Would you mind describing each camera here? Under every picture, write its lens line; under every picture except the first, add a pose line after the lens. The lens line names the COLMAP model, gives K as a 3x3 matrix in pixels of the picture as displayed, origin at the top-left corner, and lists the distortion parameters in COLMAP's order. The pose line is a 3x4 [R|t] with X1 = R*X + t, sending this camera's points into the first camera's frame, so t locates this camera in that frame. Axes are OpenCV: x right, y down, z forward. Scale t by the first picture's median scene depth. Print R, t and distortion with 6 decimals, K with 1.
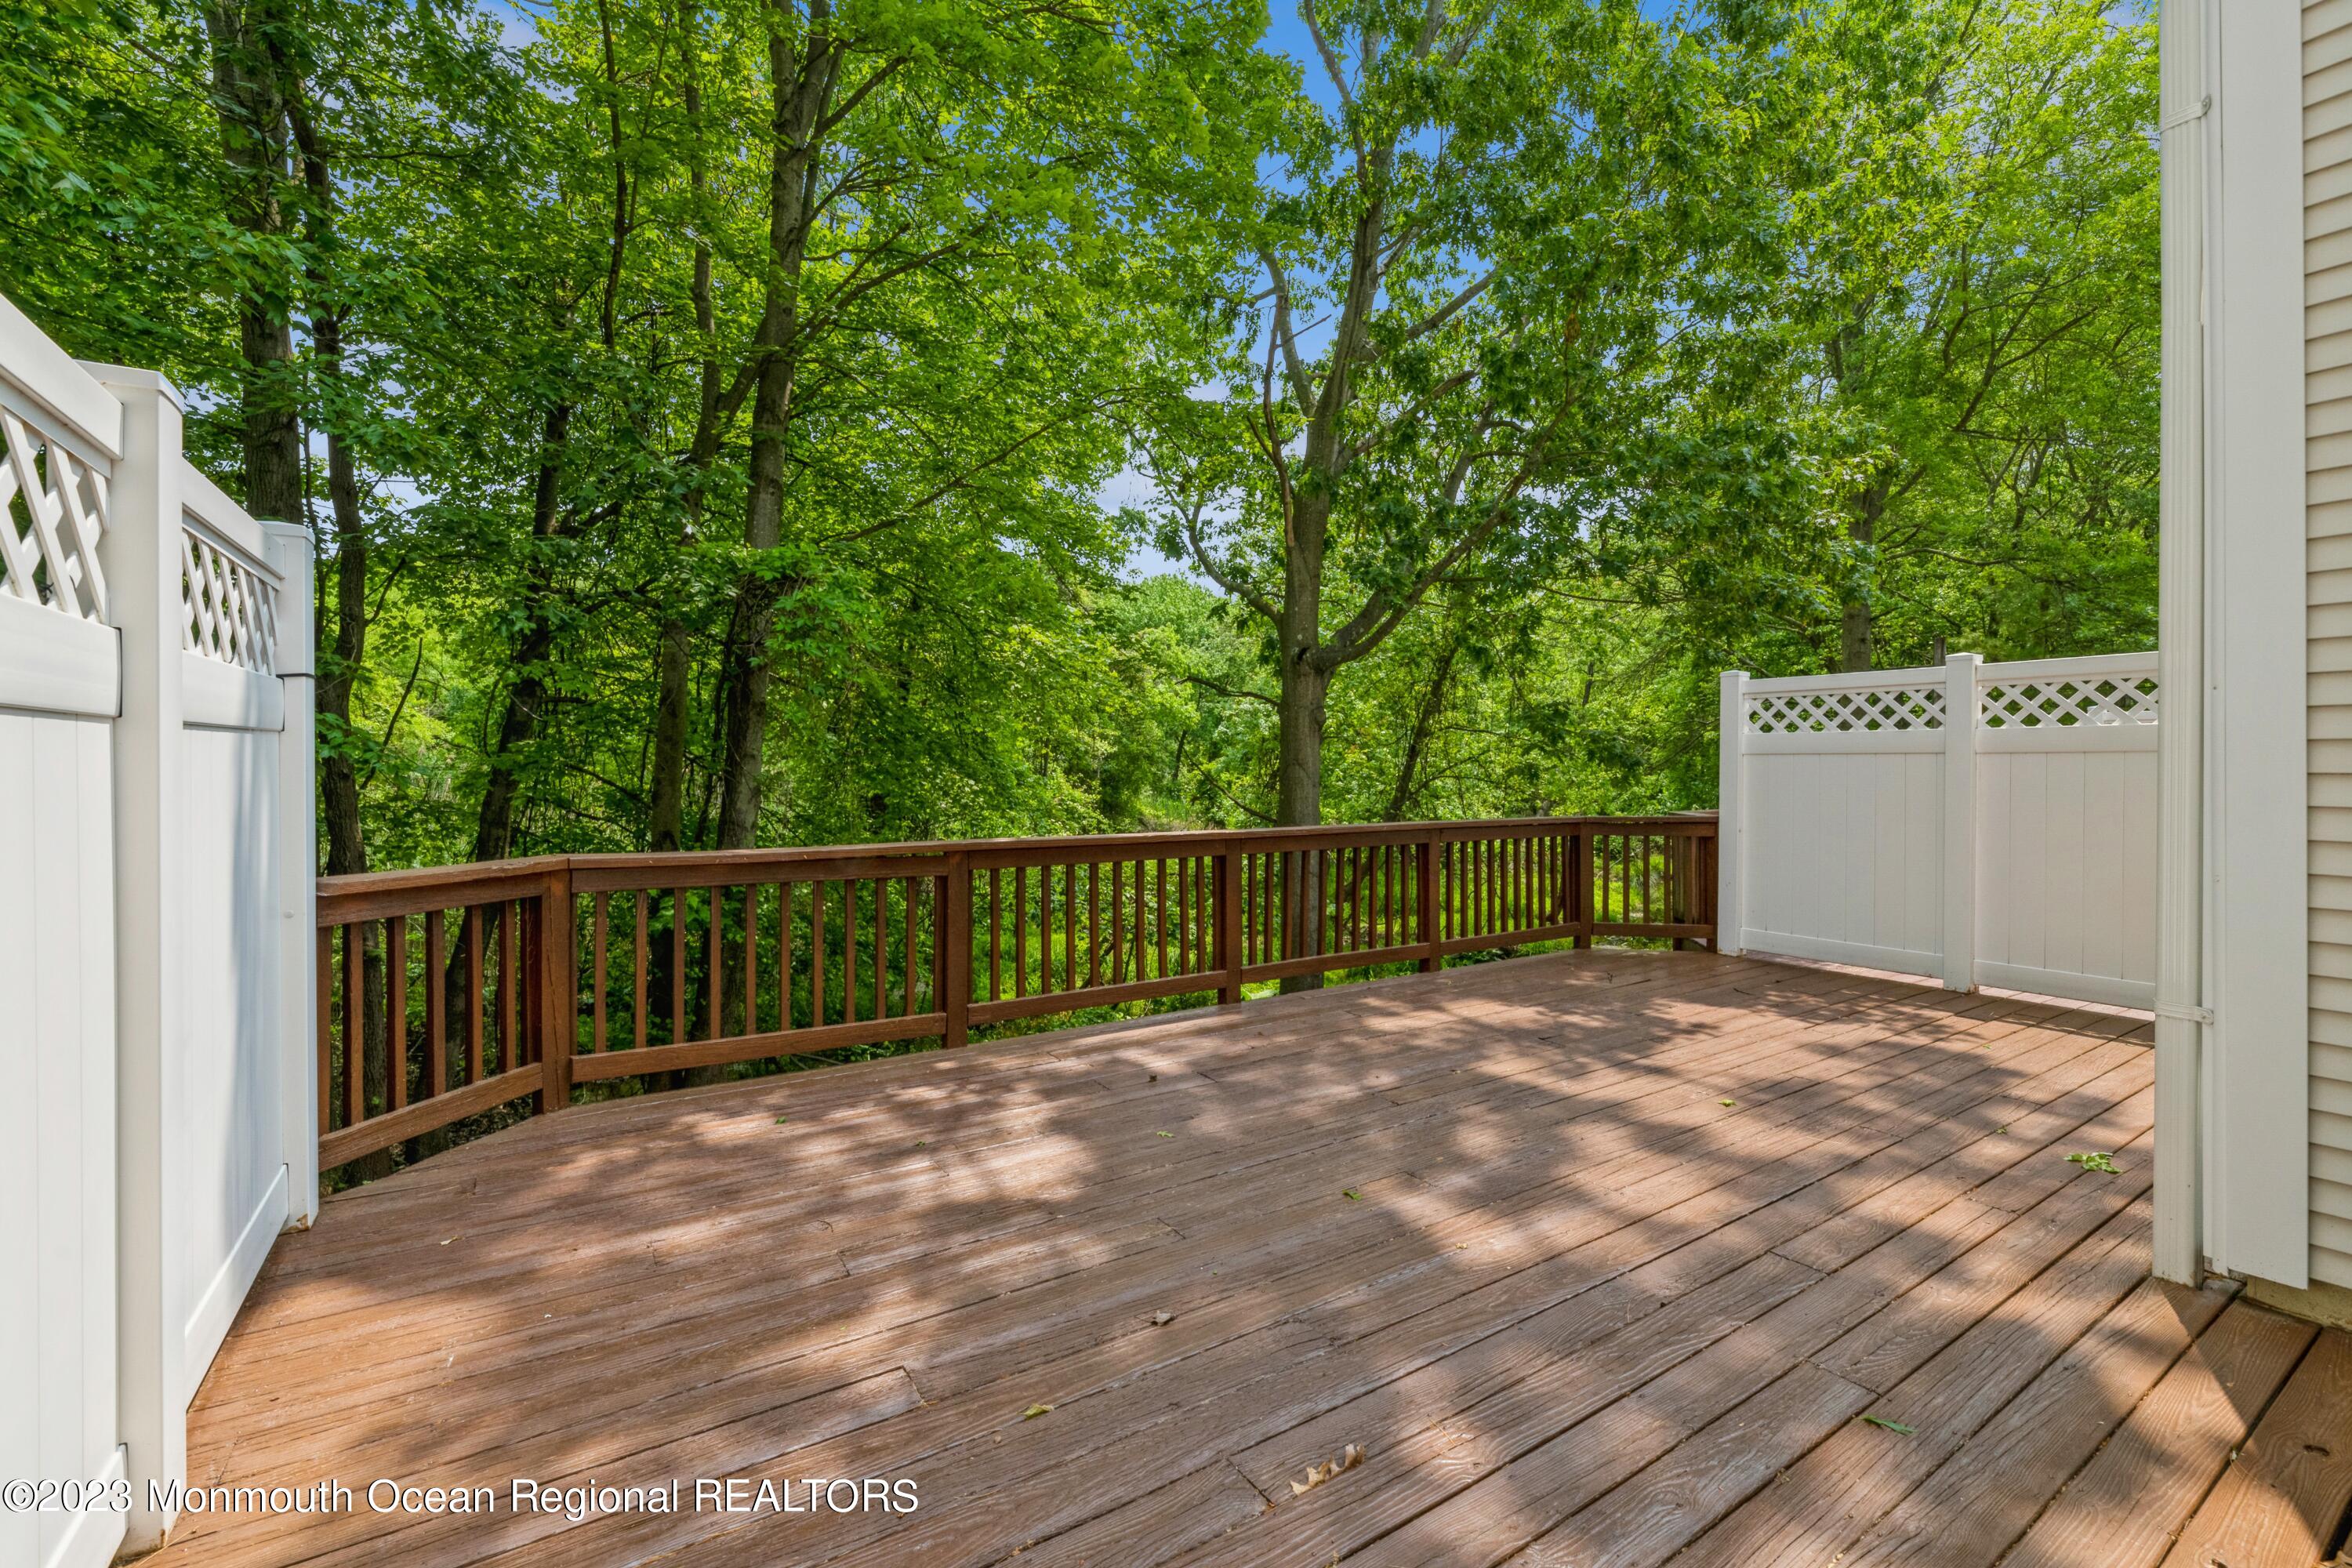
lens RADIAL K [[992.3, 0, 1171.1], [0, 992.3, 766.3], [0, 0, 1]] dist [-0.000665, 0.000010]
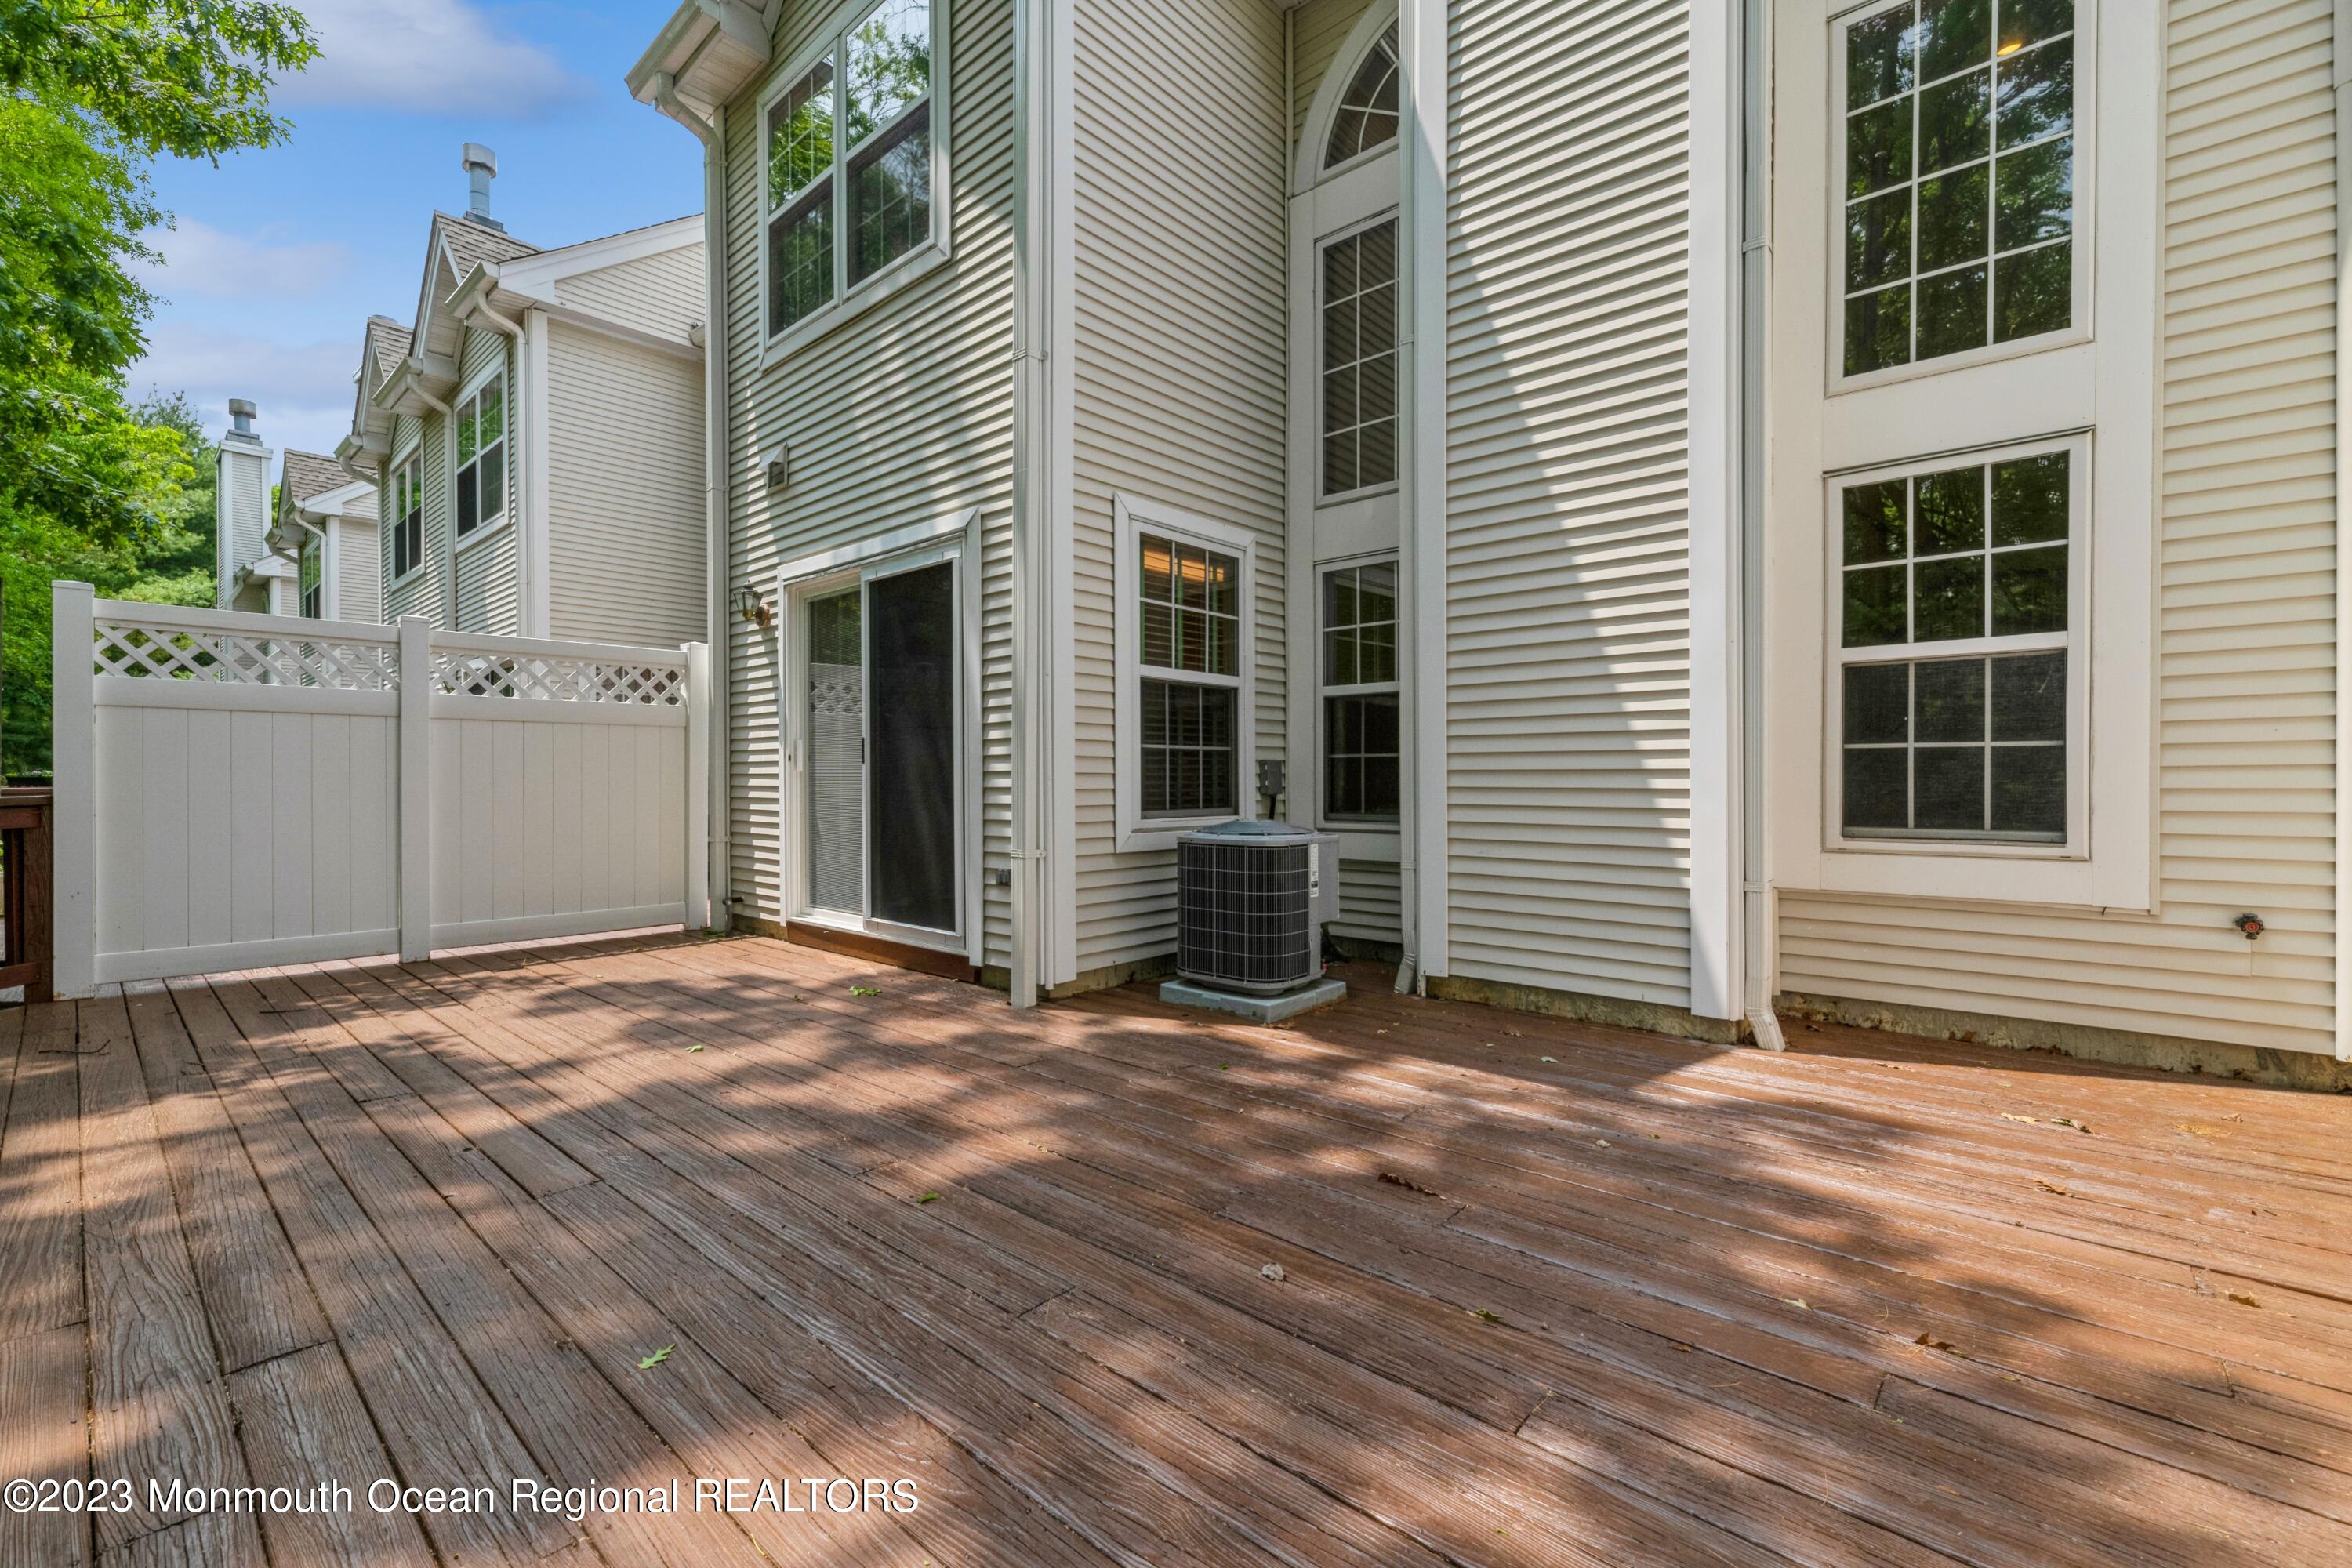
lens RADIAL K [[992.3, 0, 1169.4], [0, 992.3, 783.6], [0, 0, 1]] dist [-0.000665, 0.000010]
pose [[-0.258879, -0.004715, 0.965898, -0.622131], [0.005392, 0.999965, 0.006327, 0.093066], [-0.965895, 0.006846, -0.258845, 0.991616]]
